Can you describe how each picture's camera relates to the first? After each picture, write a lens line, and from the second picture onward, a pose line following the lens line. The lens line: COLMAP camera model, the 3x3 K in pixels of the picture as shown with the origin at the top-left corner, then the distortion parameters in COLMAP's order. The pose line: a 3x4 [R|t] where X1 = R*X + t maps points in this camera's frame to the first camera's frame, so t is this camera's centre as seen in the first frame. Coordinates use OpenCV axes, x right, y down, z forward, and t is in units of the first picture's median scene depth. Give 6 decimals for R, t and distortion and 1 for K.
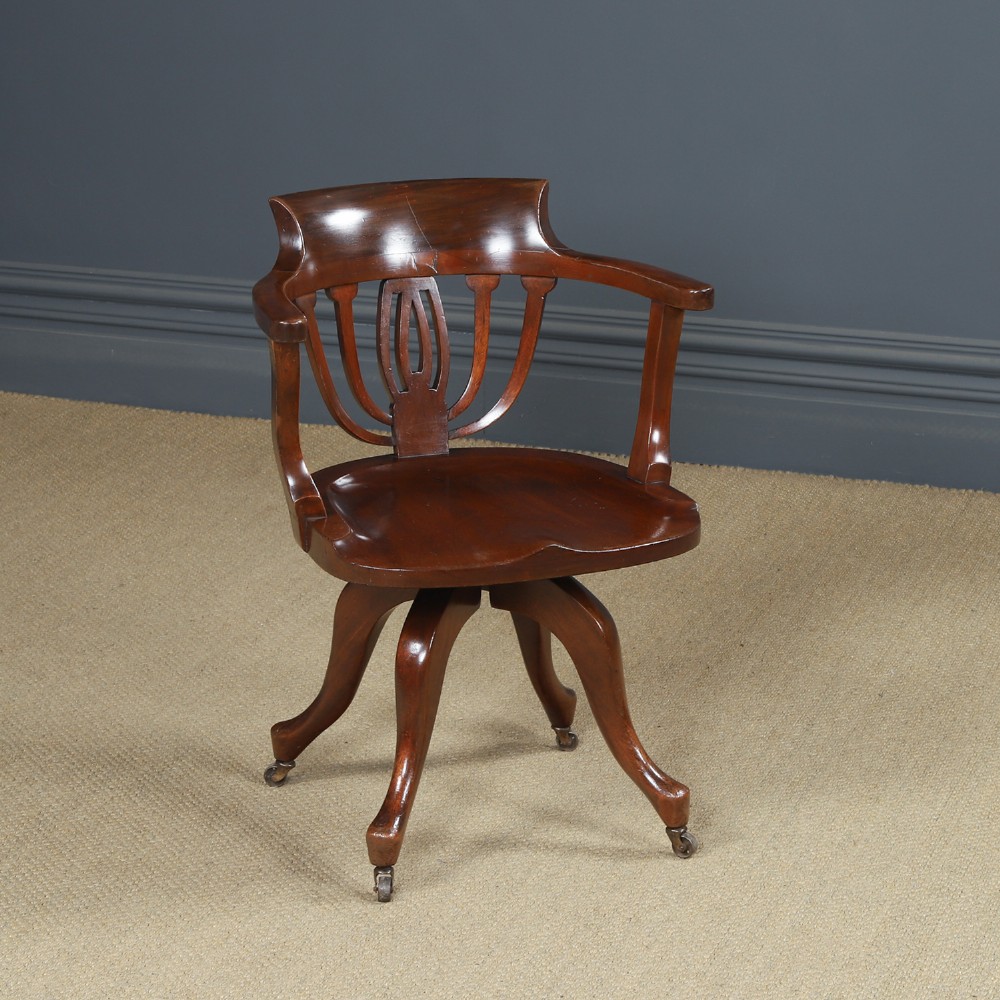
lens RADIAL K [[2439.0, 0, 500.0], [0, 2439.0, 500.0], [0, 0, 1]] dist [0.161808, 0.406722]
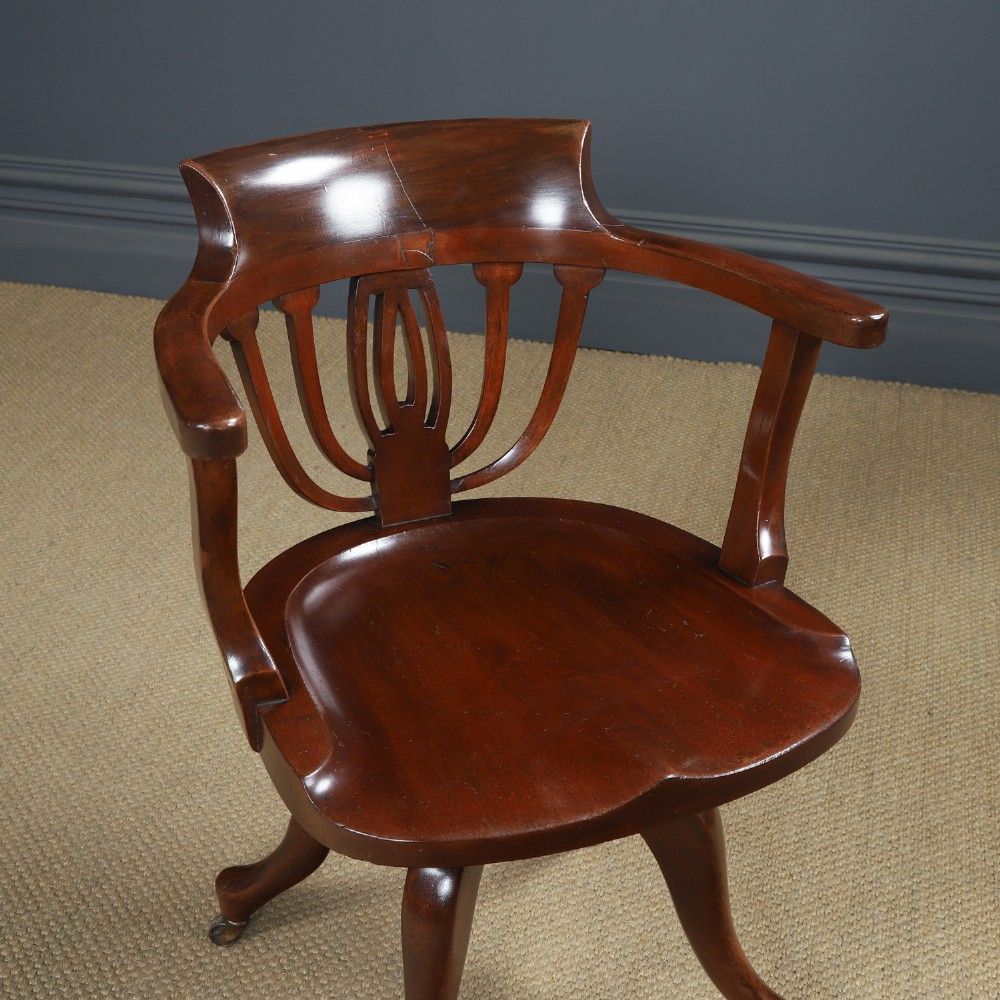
lens RADIAL K [[1553.4, 0, 475.1], [0, 1553.4, 501.3], [0, 0, 1]] dist [0.021337, 0.108502]
pose [[0.997877, -0.021524, 0.061462, -0.041395], [0.011415, 0.987001, 0.160310, -0.094272], [-0.064114, -0.159268, 0.985151, 0.544574]]
